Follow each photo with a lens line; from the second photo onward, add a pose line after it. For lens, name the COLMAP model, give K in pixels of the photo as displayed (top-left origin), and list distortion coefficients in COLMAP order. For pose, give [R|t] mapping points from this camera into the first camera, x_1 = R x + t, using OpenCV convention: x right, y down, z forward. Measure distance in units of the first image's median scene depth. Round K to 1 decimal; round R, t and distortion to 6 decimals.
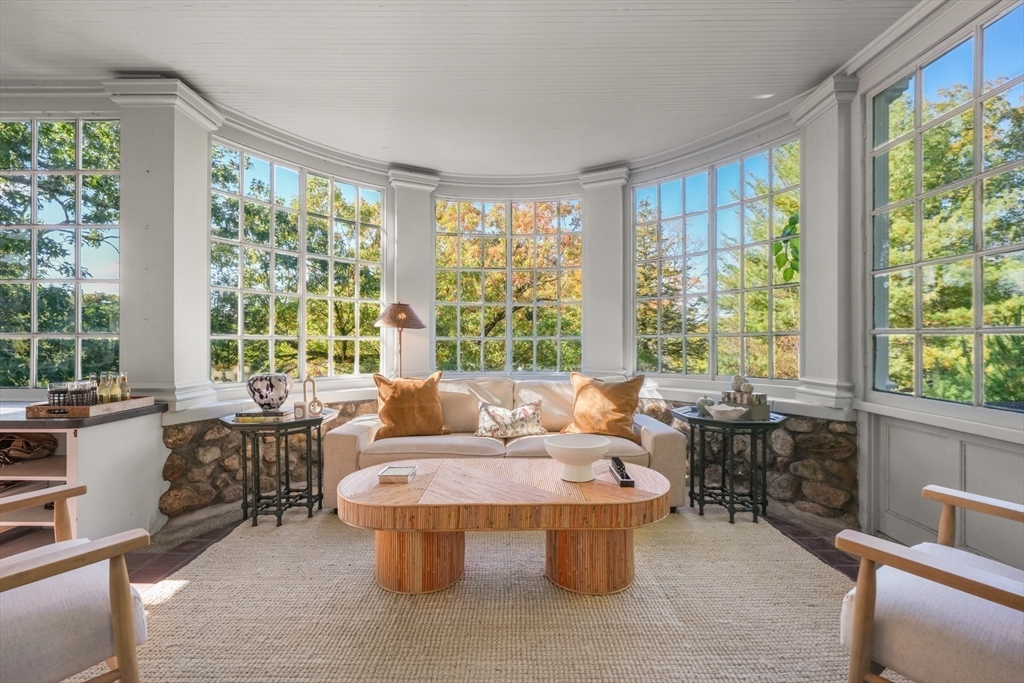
lens RADIAL K [[473.1, 0, 512.0], [0, 473.1, 341.5], [0, 0, 1]] dist [-0.001773, -0.000141]
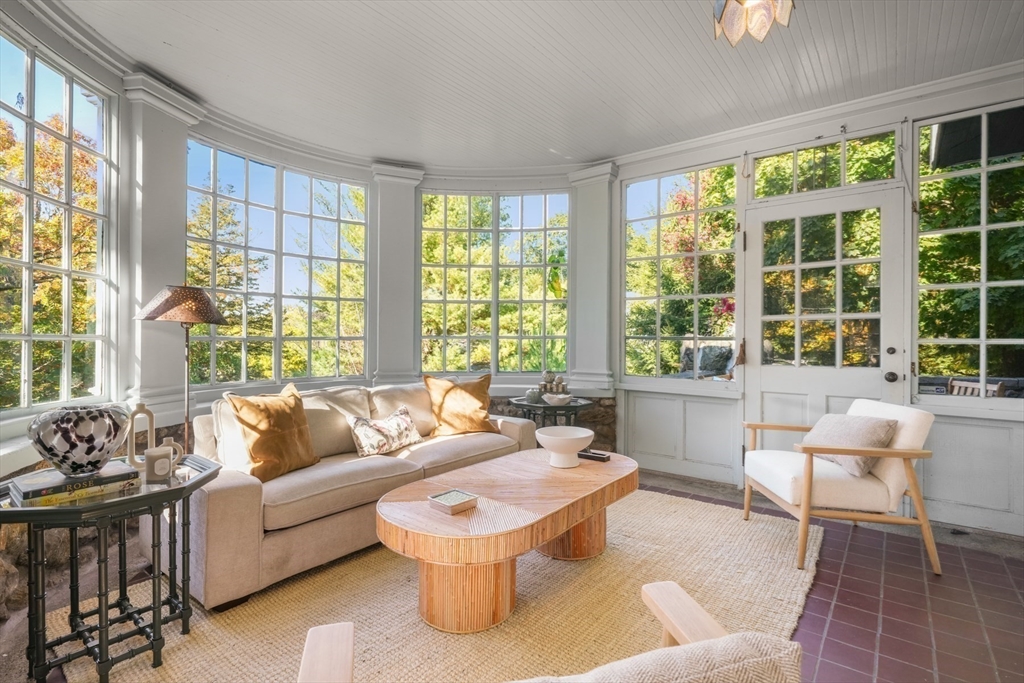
lens RADIAL K [[492.1, 0, 512.0], [0, 492.1, 341.5], [0, 0, 1]] dist [0.000542, 0.000002]
pose [[0.615892, 0.000364, 0.787830, -0.624809], [-0.005454, 0.999978, 0.003801, -0.009890], [-0.787812, -0.006638, 0.615880, 0.260845]]
